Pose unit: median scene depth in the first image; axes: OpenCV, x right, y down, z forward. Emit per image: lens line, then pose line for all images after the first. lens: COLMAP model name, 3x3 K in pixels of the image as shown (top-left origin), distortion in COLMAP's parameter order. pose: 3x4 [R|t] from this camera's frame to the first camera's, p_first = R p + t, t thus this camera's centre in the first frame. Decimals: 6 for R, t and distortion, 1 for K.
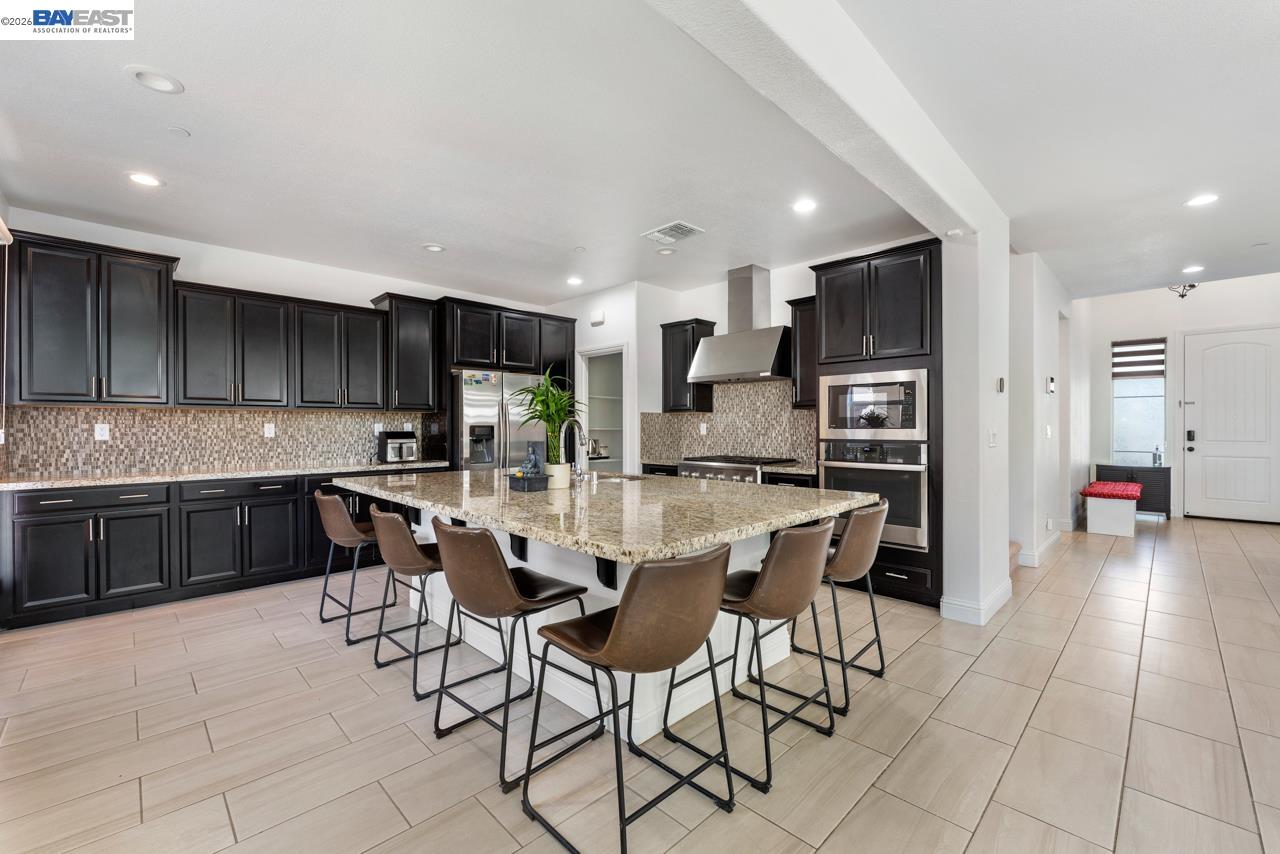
lens RADIAL K [[524.6, 0, 648.4], [0, 524.6, 431.5], [0, 0, 1]] dist [-0.019948, 0.000376]
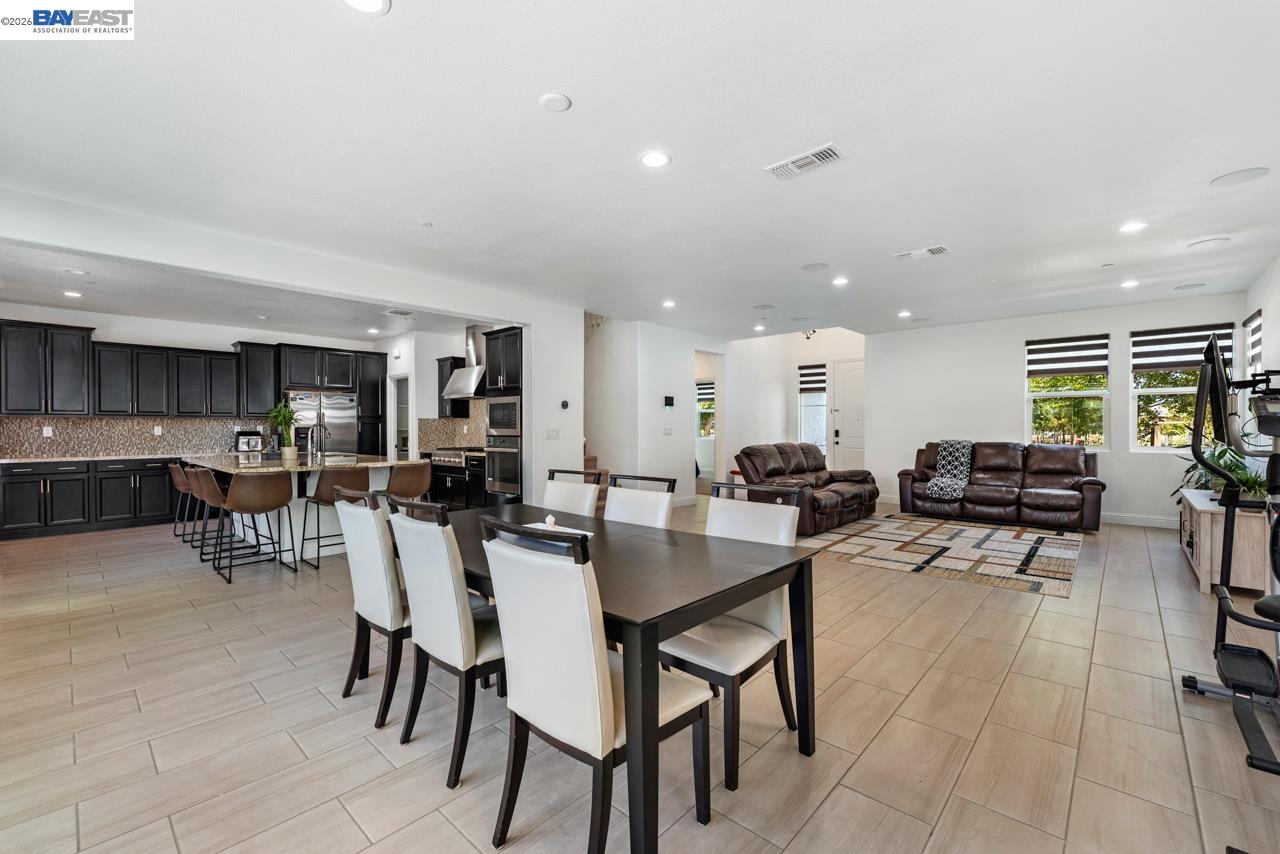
lens RADIAL K [[524.6, 0, 635.3], [0, 524.6, 431.4], [0, 0, 1]] dist [-0.019948, 0.000376]
pose [[0.998782, -0.001478, 0.049326, 0.647905], [0.001511, 0.999999, -0.000632, 0.003568], [-0.049325, 0.000705, 0.998783, -0.641451]]
